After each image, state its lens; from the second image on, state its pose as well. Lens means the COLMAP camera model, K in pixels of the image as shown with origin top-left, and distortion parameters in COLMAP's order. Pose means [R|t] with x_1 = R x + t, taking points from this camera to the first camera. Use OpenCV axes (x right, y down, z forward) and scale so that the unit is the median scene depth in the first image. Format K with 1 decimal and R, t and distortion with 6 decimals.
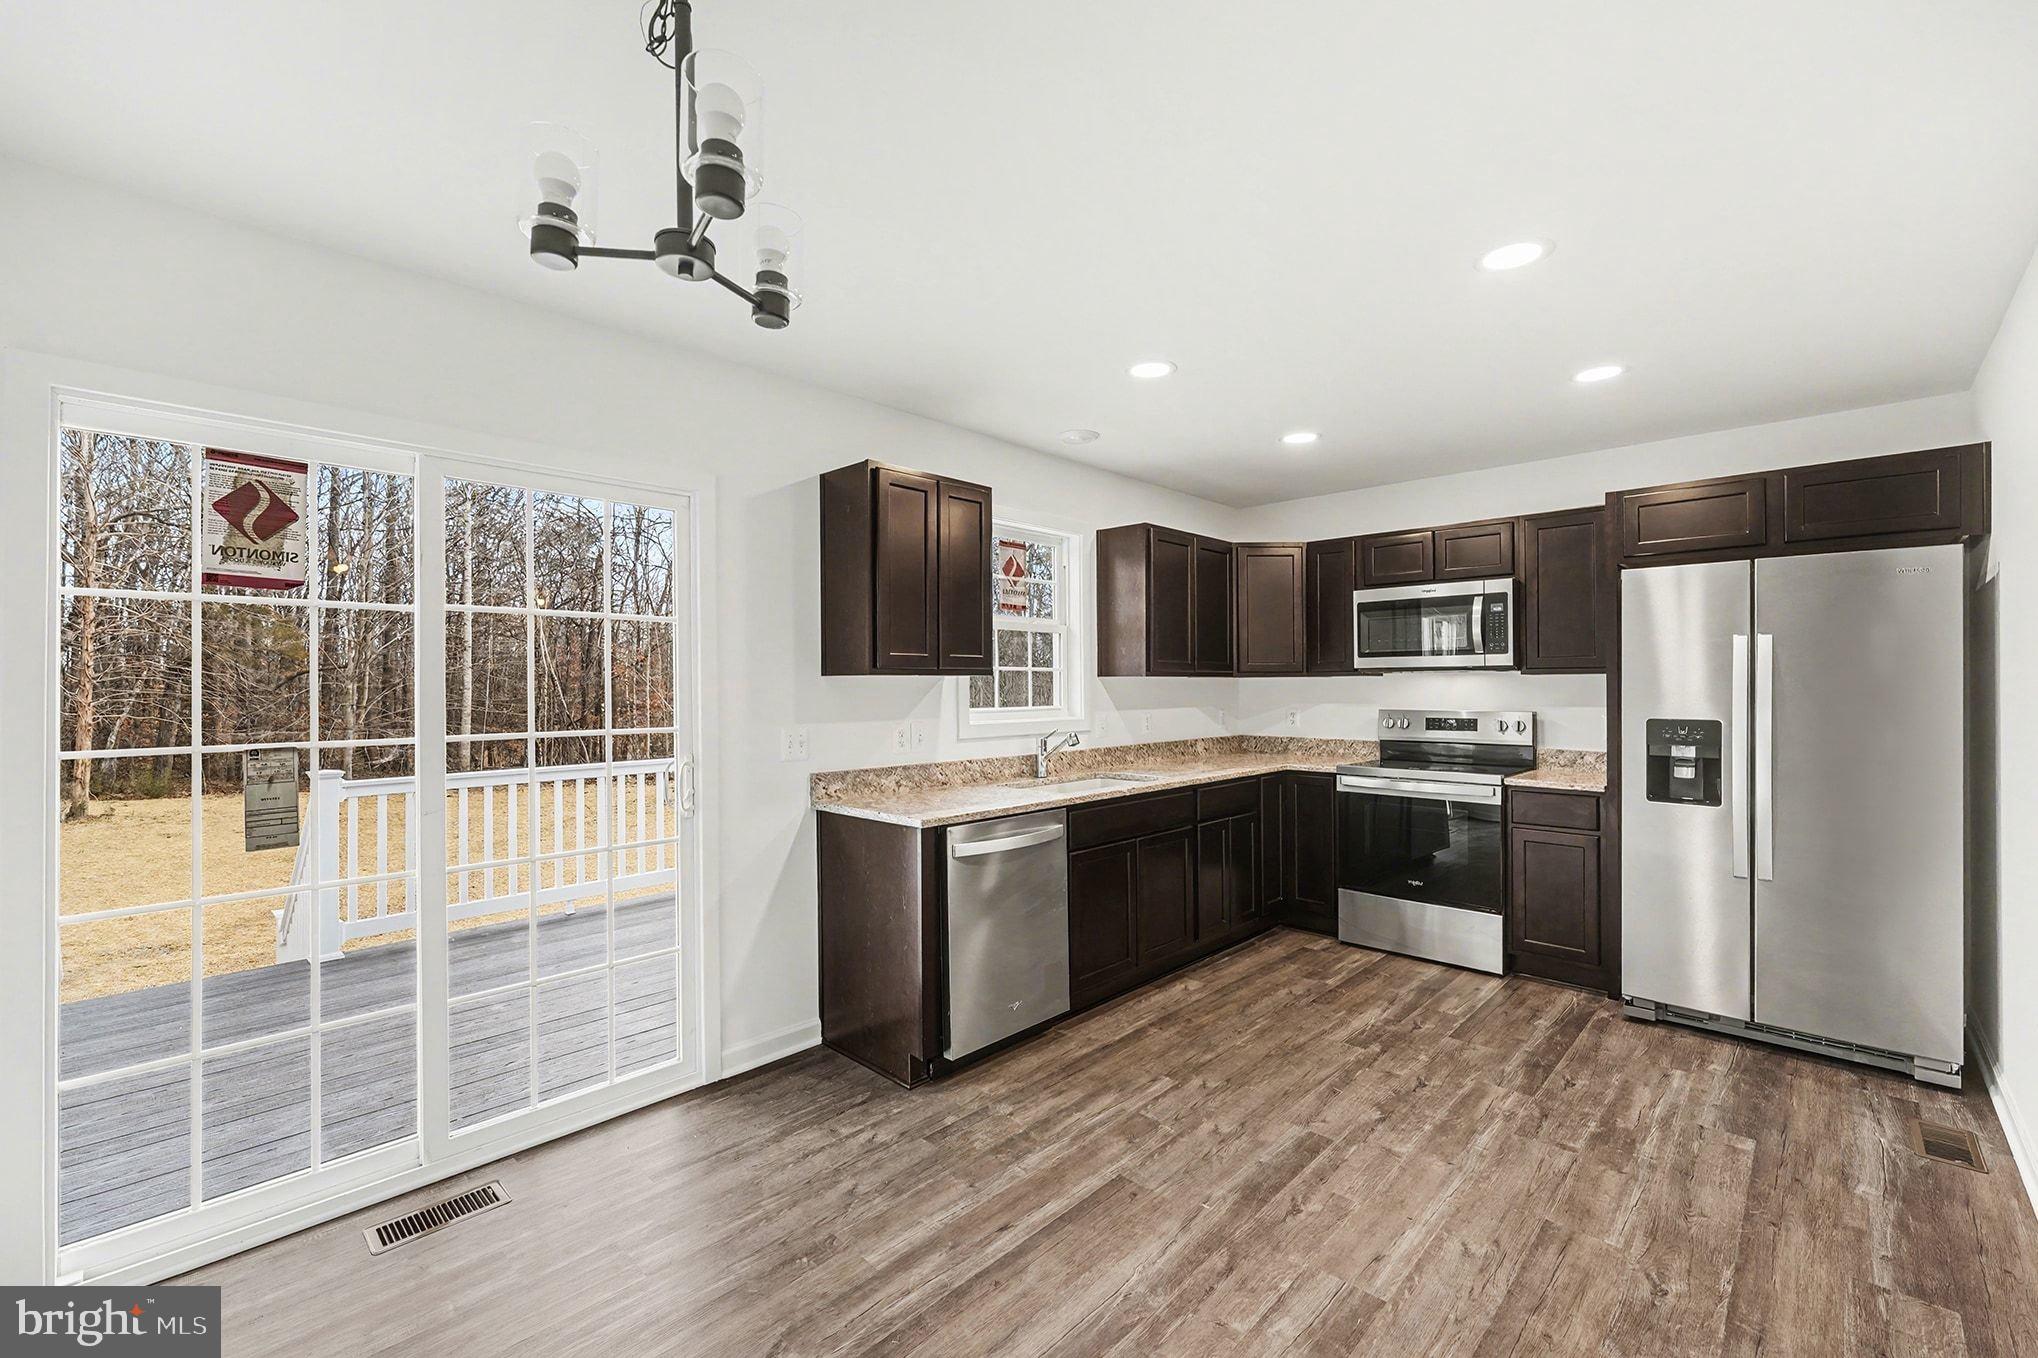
lens RADIAL K [[853.3, 0, 1026.6], [0, 853.3, 670.0], [0, 0, 1]] dist [-0.000333, 0.000821]
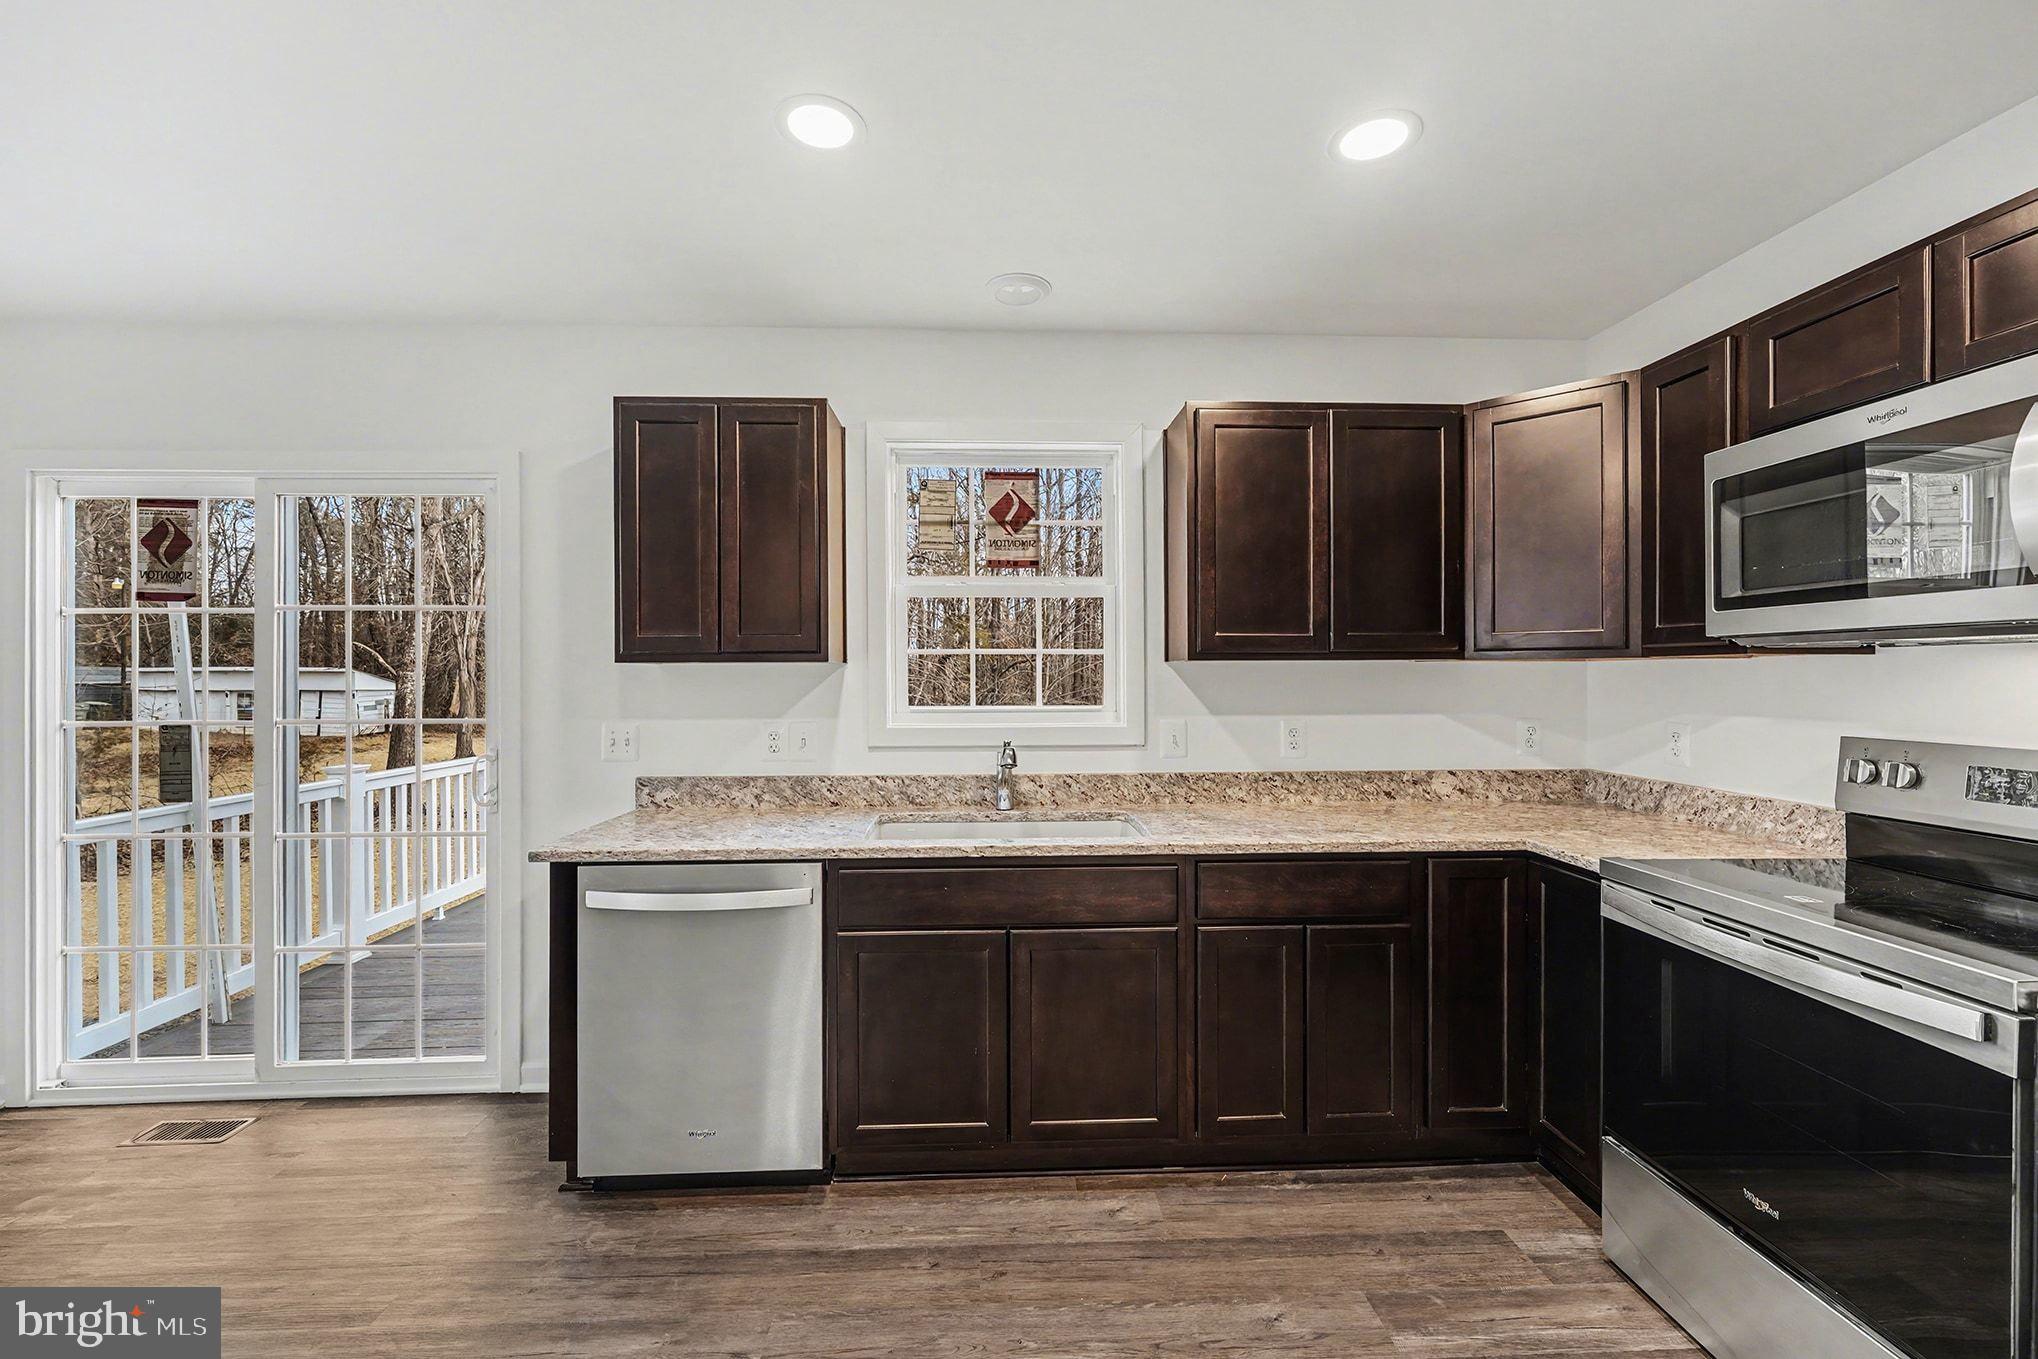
lens RADIAL K [[832.6, 0, 1027.1], [0, 832.6, 675.5], [0, 0, 1]] dist [-0.000609, 0.000196]
pose [[0.716207, 0.002833, -0.697883, 0.602926], [0.012788, 0.999771, 0.017183, 0.008323], [0.697771, -0.021231, 0.716006, 0.651171]]
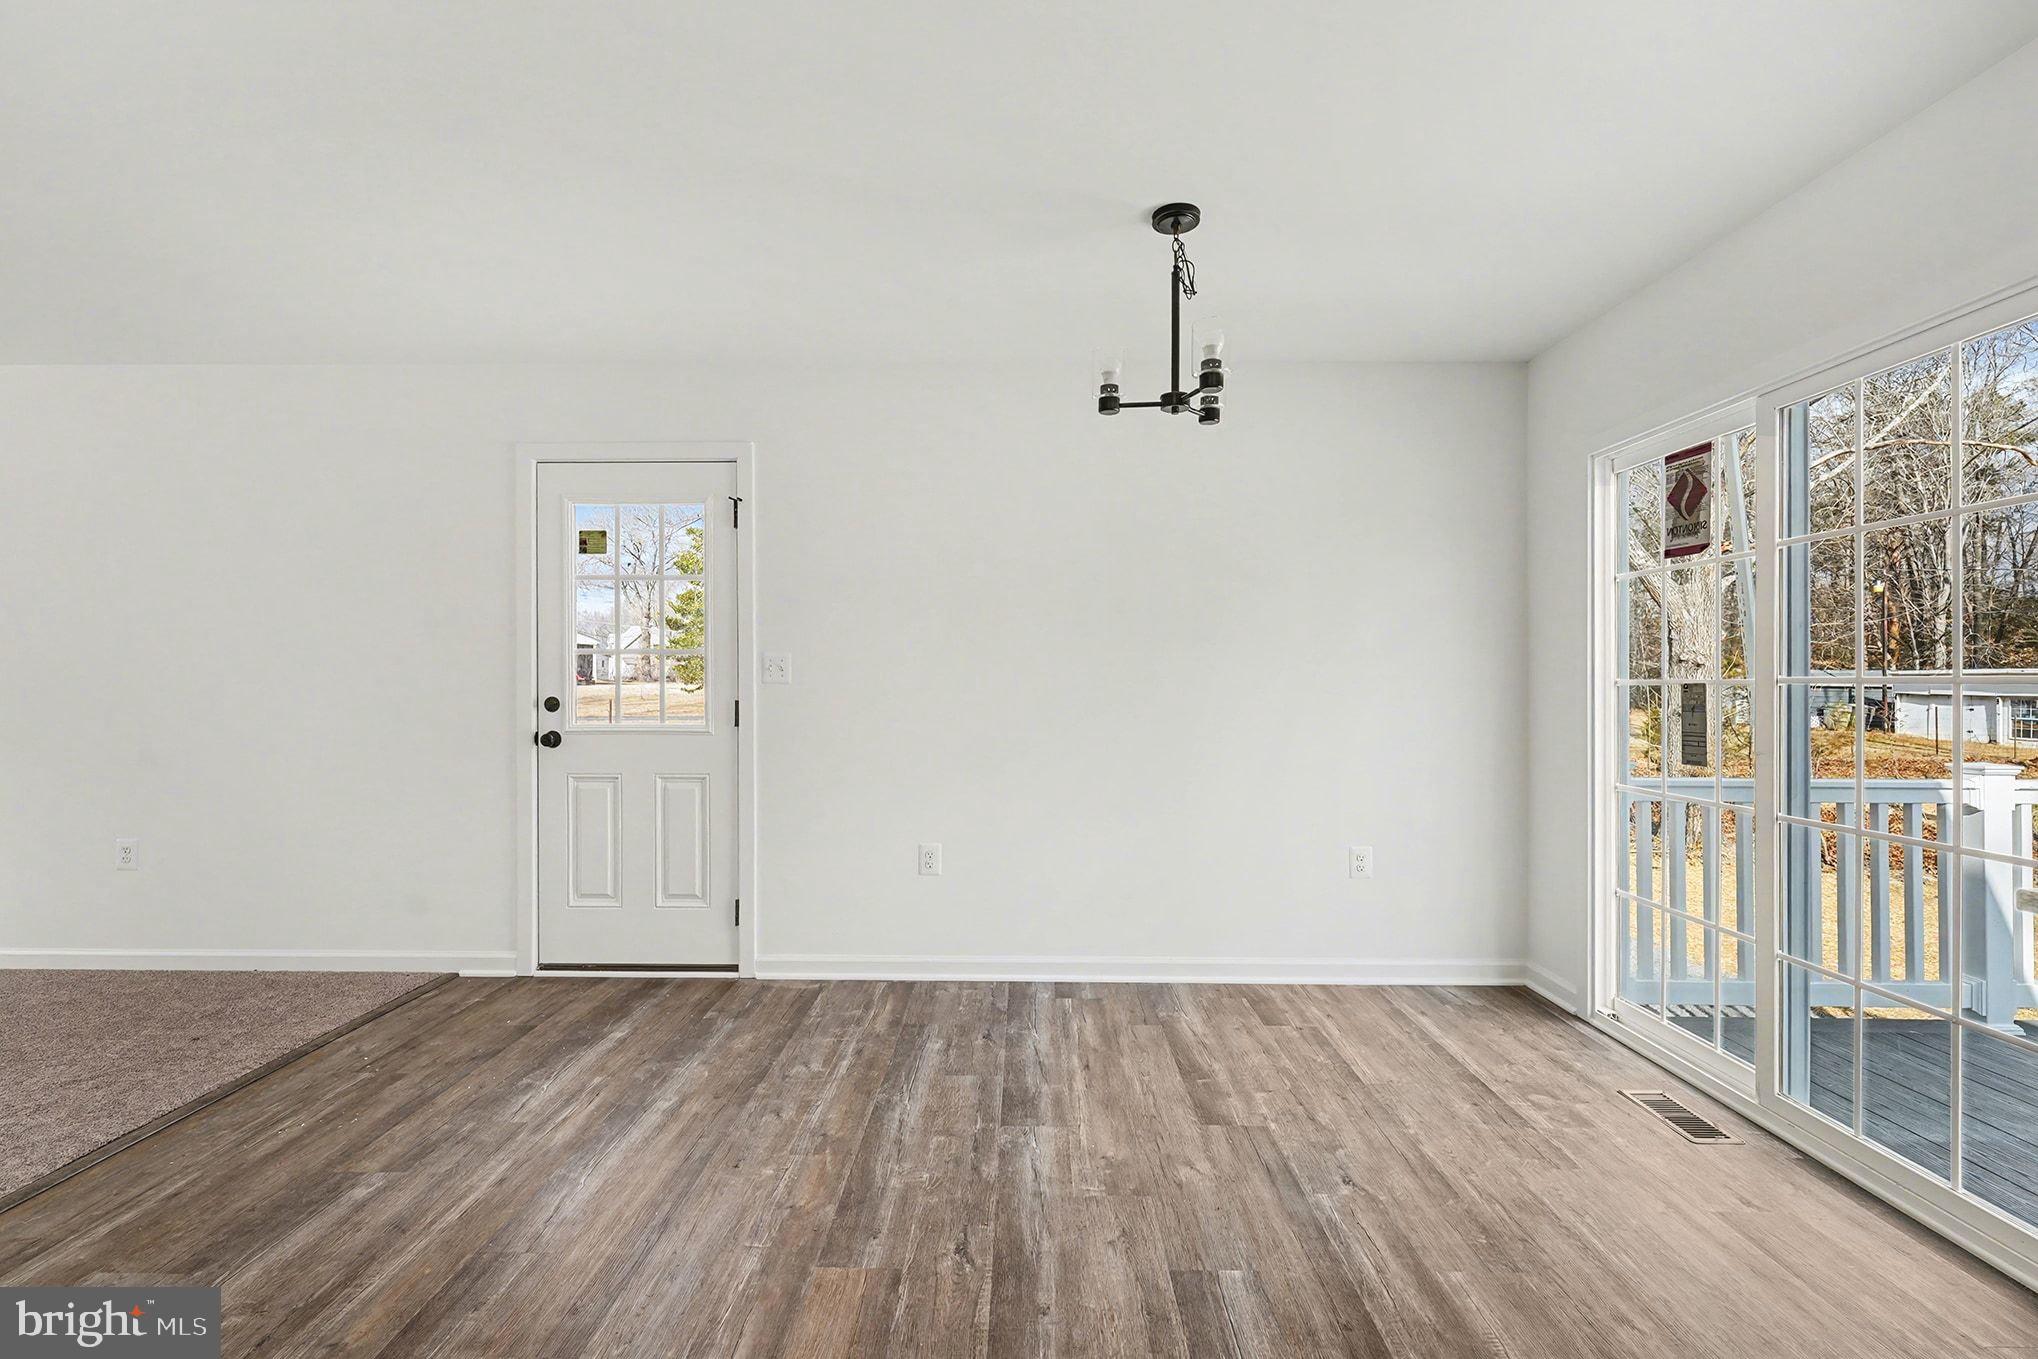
lens RADIAL K [[859.9, 0, 1006.7], [0, 859.9, 677.4], [0, 0, 1]] dist [-0.008496, 0.006717]
pose [[-0.743901, -0.003954, -0.668279, 0.442382], [0.011885, 0.999746, -0.019144, 0.061935], [0.668185, -0.022184, -0.743665, 0.820434]]
